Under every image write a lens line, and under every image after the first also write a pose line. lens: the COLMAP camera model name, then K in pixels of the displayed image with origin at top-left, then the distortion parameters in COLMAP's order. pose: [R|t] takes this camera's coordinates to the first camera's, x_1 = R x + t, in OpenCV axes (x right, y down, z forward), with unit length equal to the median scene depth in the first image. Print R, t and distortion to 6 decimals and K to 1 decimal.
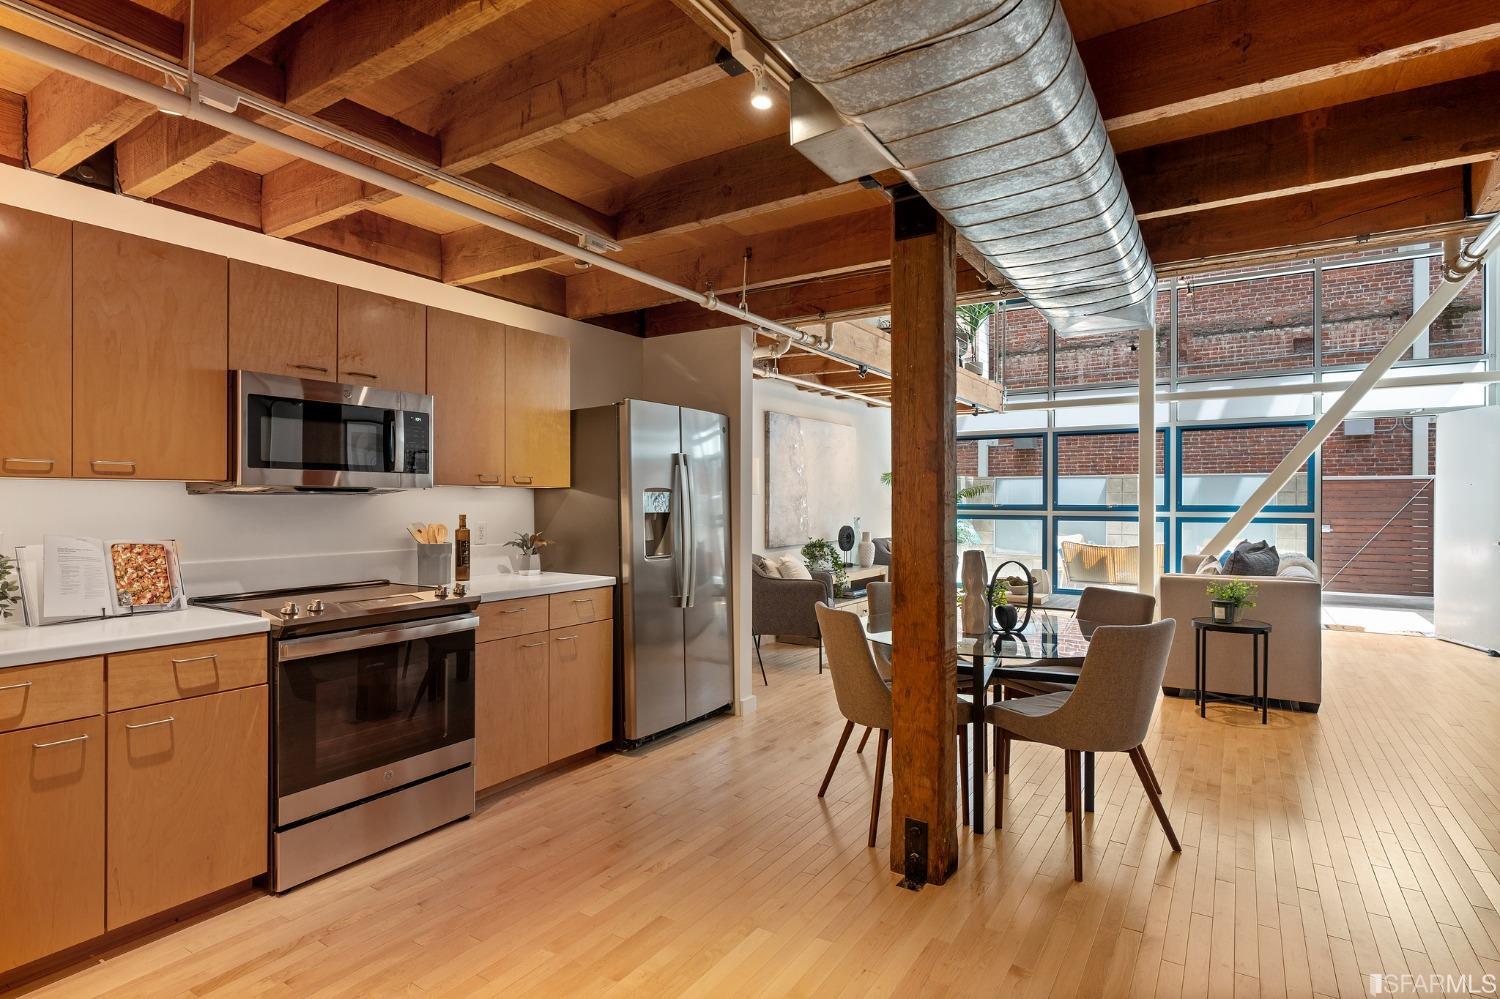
lens RADIAL K [[764.9, 0, 750.0], [0, 764.9, 499.5], [0, 0, 1]] dist [-0.000027, -0.000042]
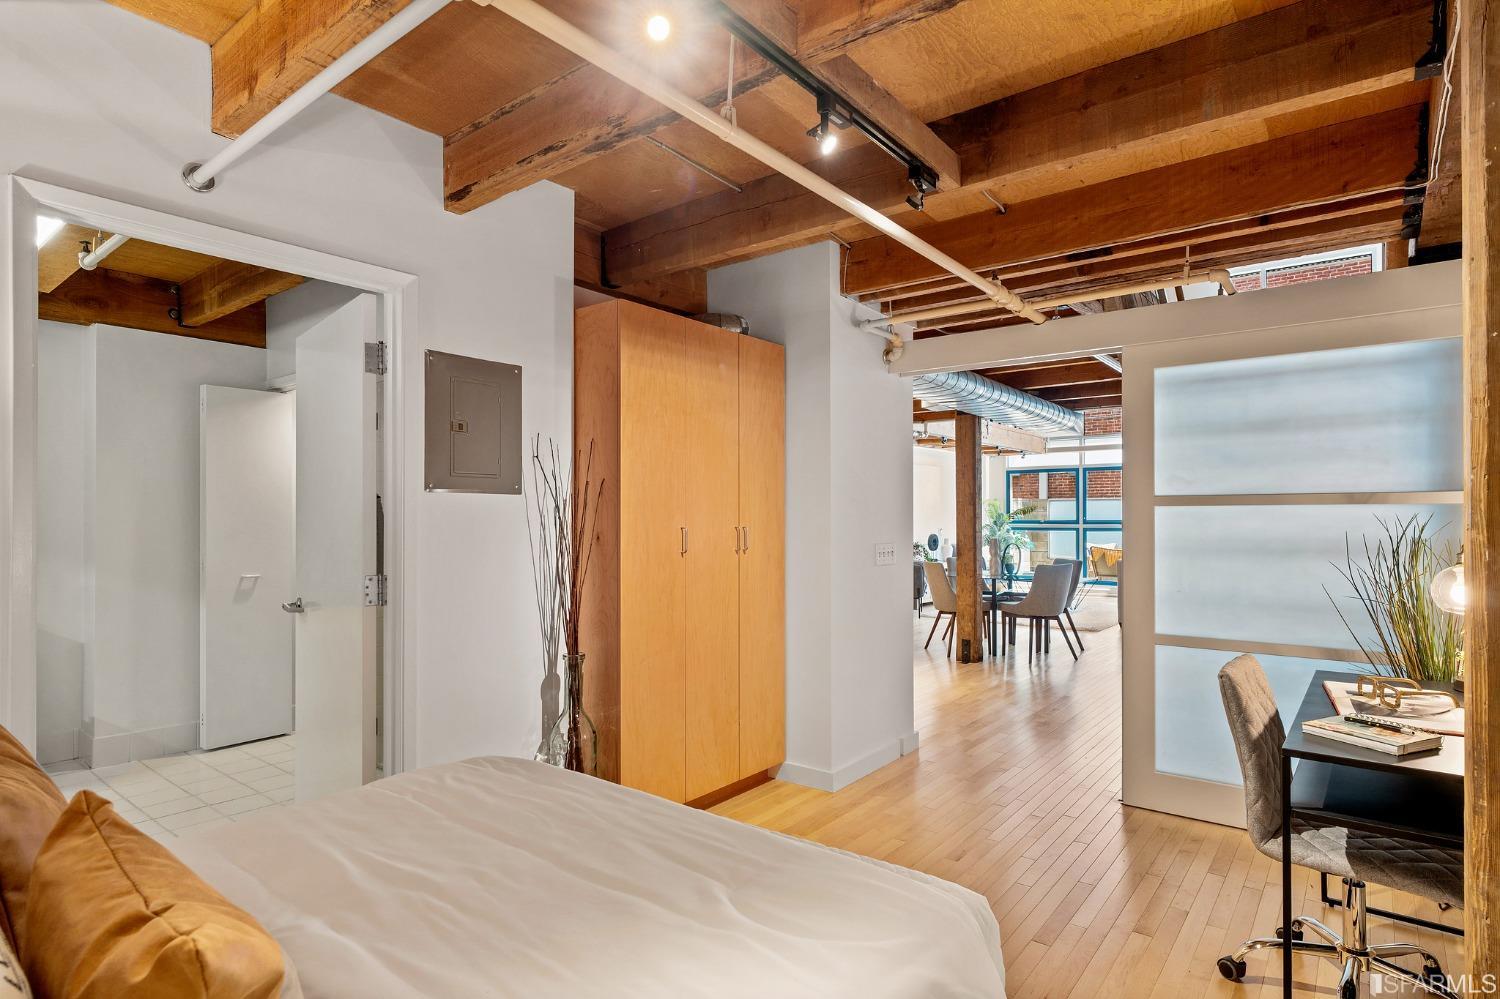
lens RADIAL K [[790.6, 0, 750.0], [0, 790.6, 499.5], [0, 0, 1]] dist [-0.000171, -0.000015]
pose [[0.995505, -0.005113, -0.094571, -0.084937], [0.002939, 0.999728, -0.023119, 0.001383], [0.094663, 0.022737, 0.995250, -0.581364]]
